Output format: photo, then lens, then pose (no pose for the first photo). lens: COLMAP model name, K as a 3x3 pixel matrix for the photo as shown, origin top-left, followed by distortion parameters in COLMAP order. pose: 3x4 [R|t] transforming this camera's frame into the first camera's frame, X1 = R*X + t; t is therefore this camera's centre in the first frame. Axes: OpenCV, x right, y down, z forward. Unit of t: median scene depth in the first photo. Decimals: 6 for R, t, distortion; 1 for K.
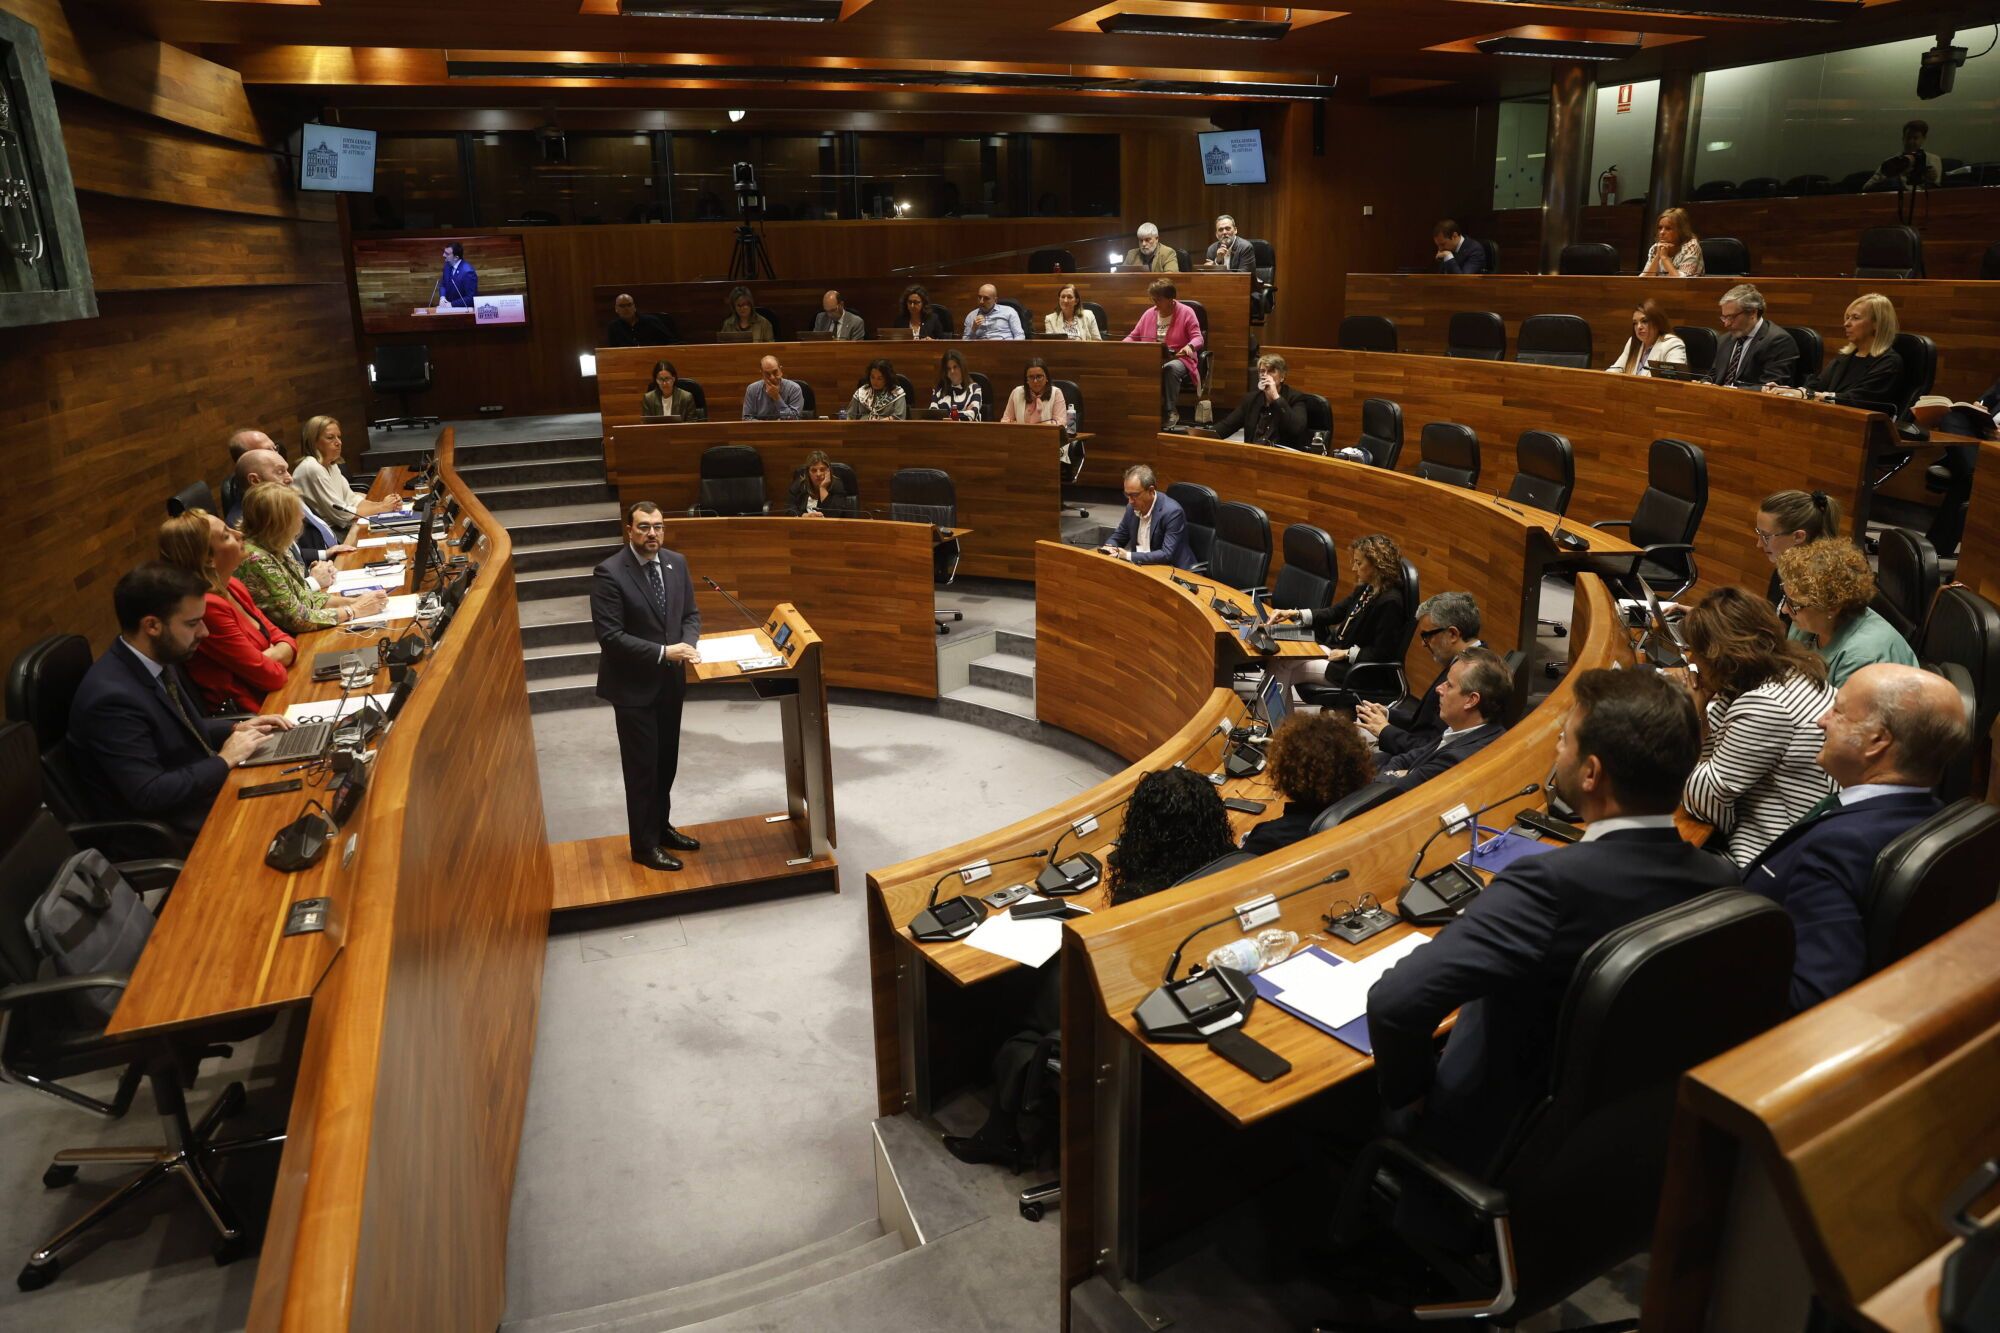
lens RADIAL K [[1374.9, 0, 1000.0], [0, 1374.9, 666.5], [0, 0, 1]] dist [-0.097940, 0.074797]
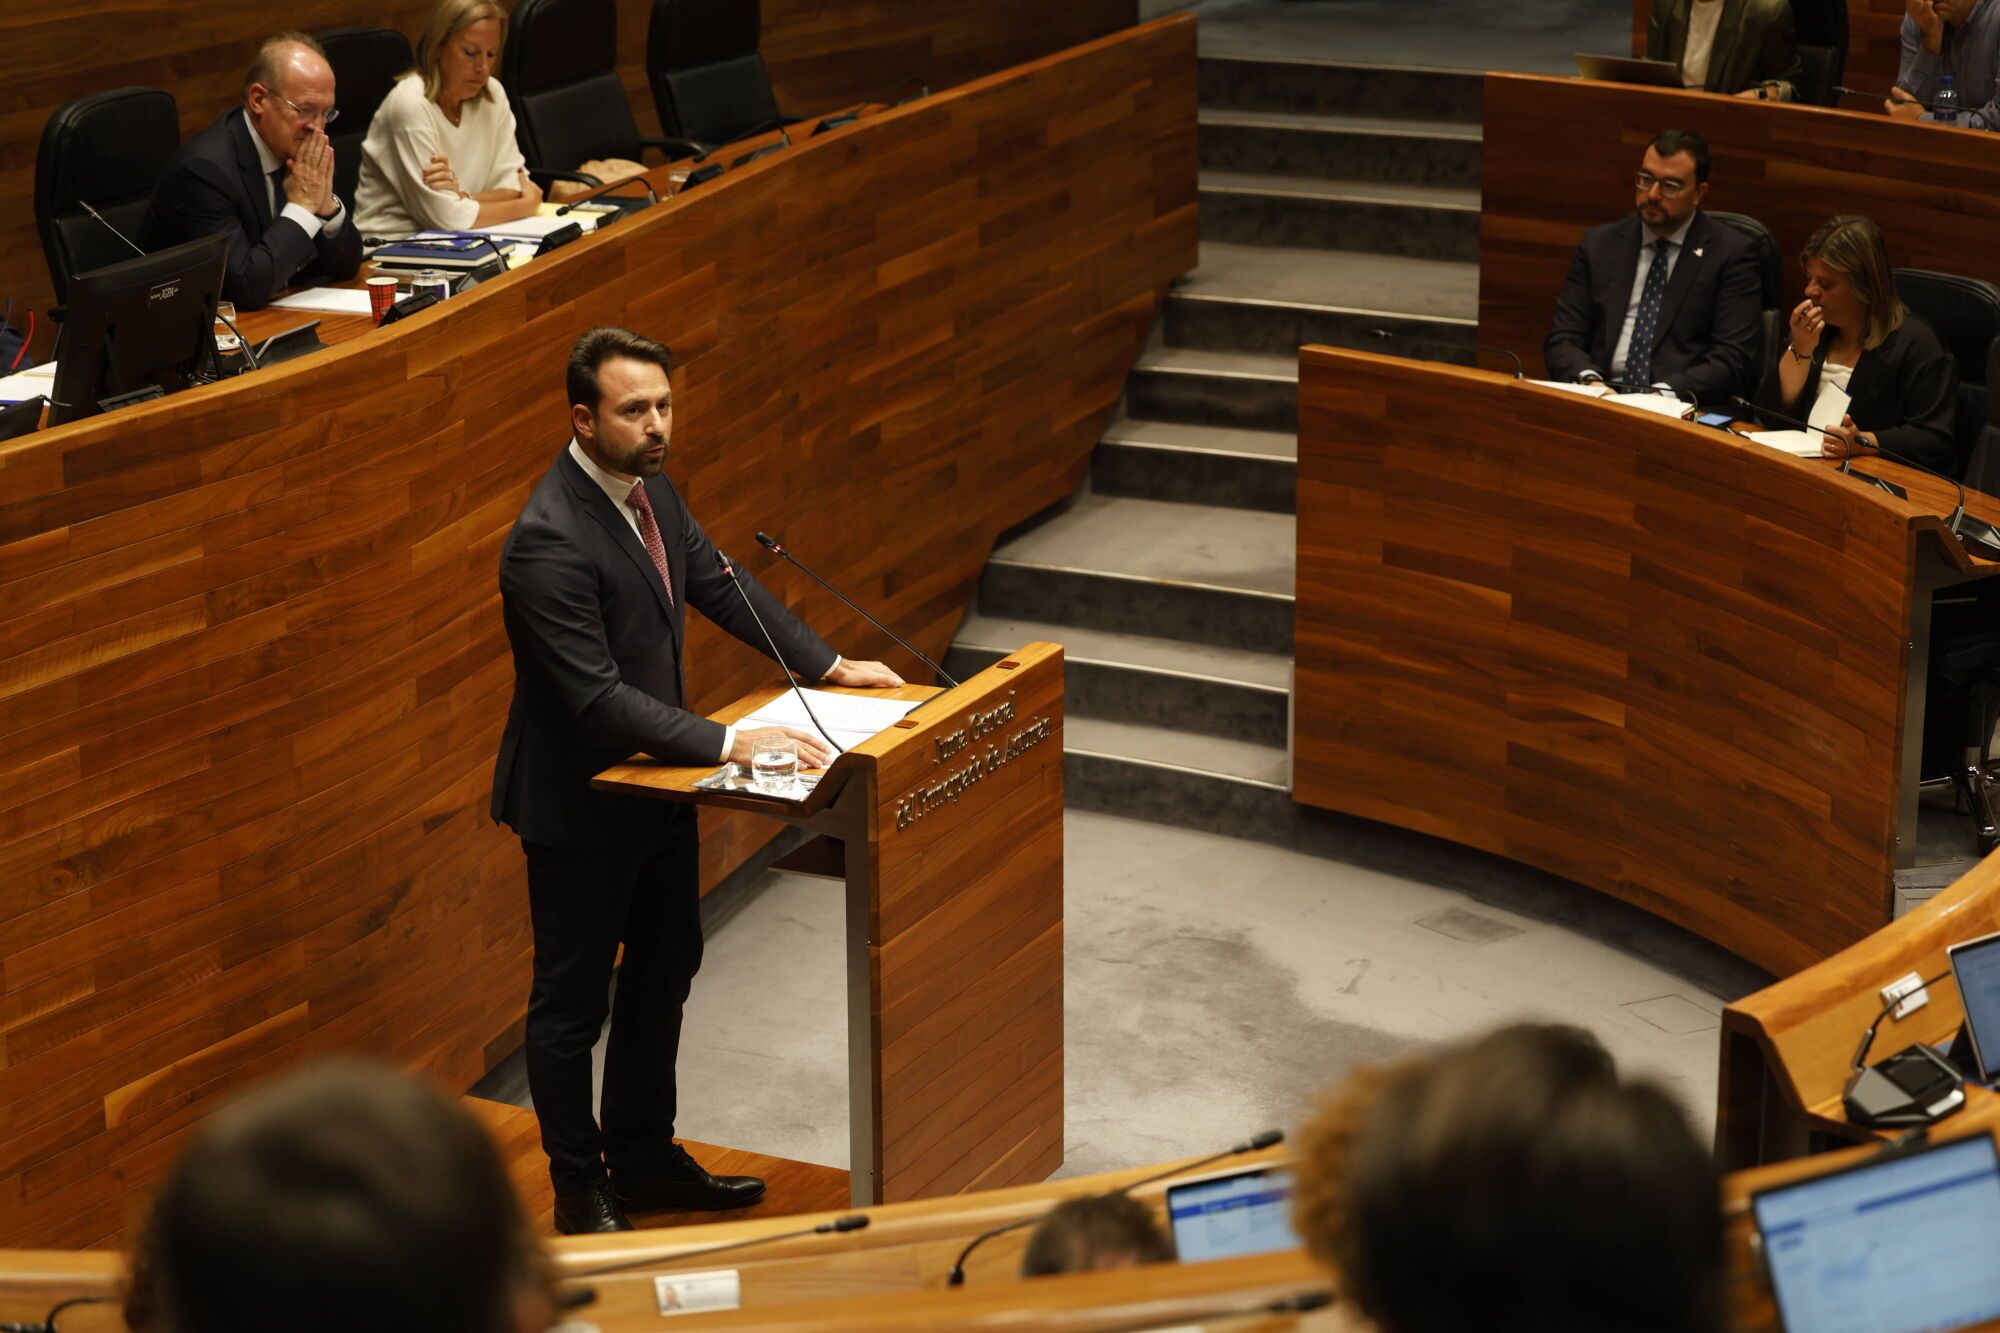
lens RADIAL K [[4390.0, 0, 1000.0], [0, 4390.0, 666.5], [0, 0, 1]] dist [-0.140196, -0.004725]
pose [[0.711215, 0.210922, -0.670586, 0.573548], [-0.214155, 0.973592, 0.079098, -0.120339], [0.669560, 0.087354, 0.737603, 0.120622]]
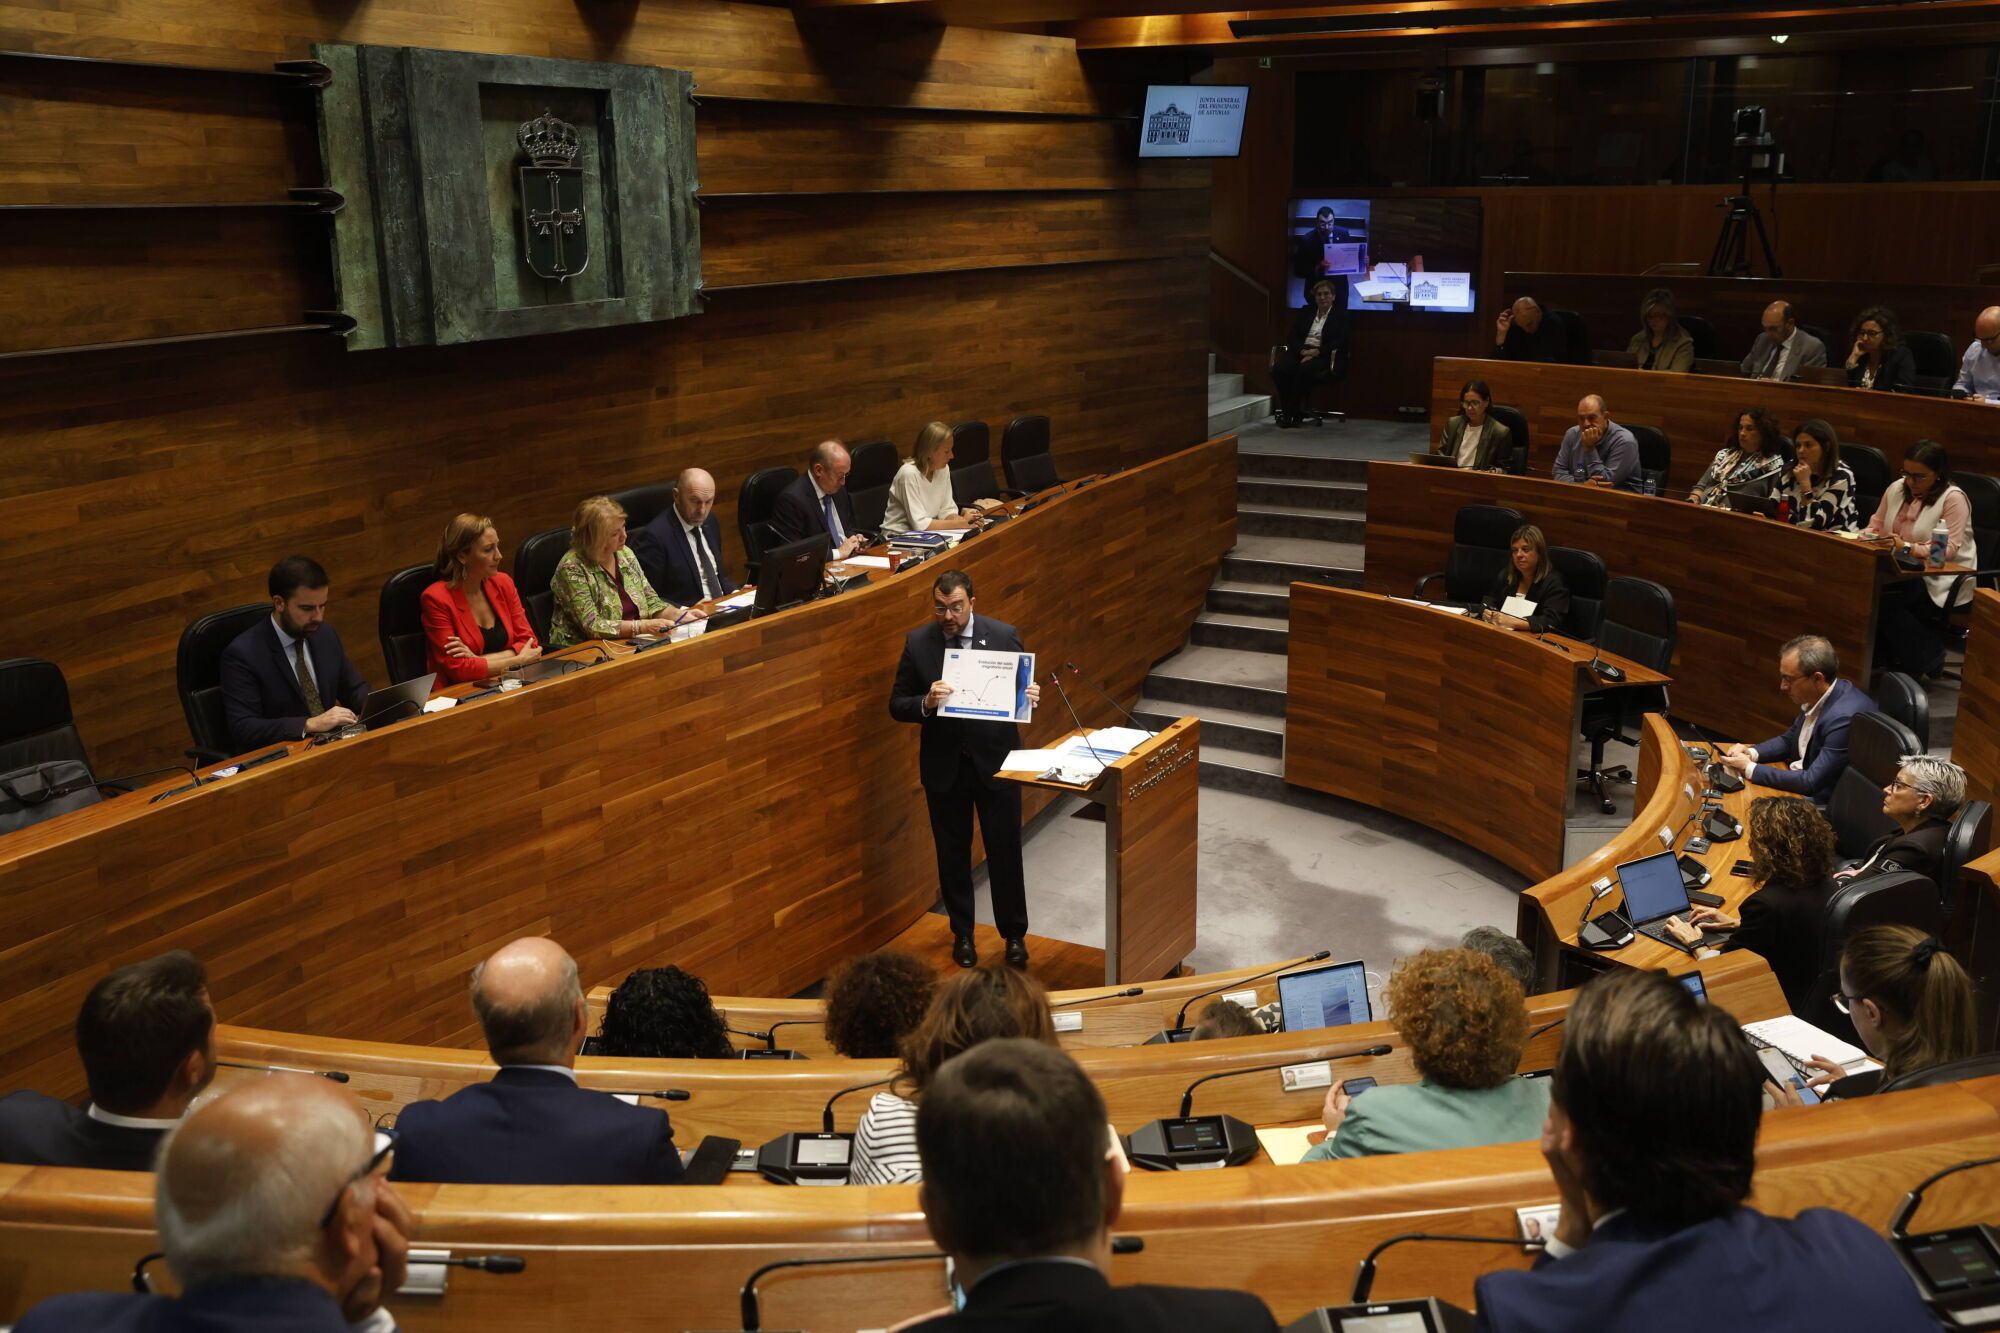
lens RADIAL K [[1859.9, 0, 1000.0], [0, 1859.9, 666.5], [0, 0, 1]] dist [-0.034395, 0.002133]
pose [[0.667272, 0.202106, -0.716869, 0.519191], [-0.217867, 0.973347, 0.071621, -0.120788], [0.712238, 0.108391, 0.693519, 0.130136]]
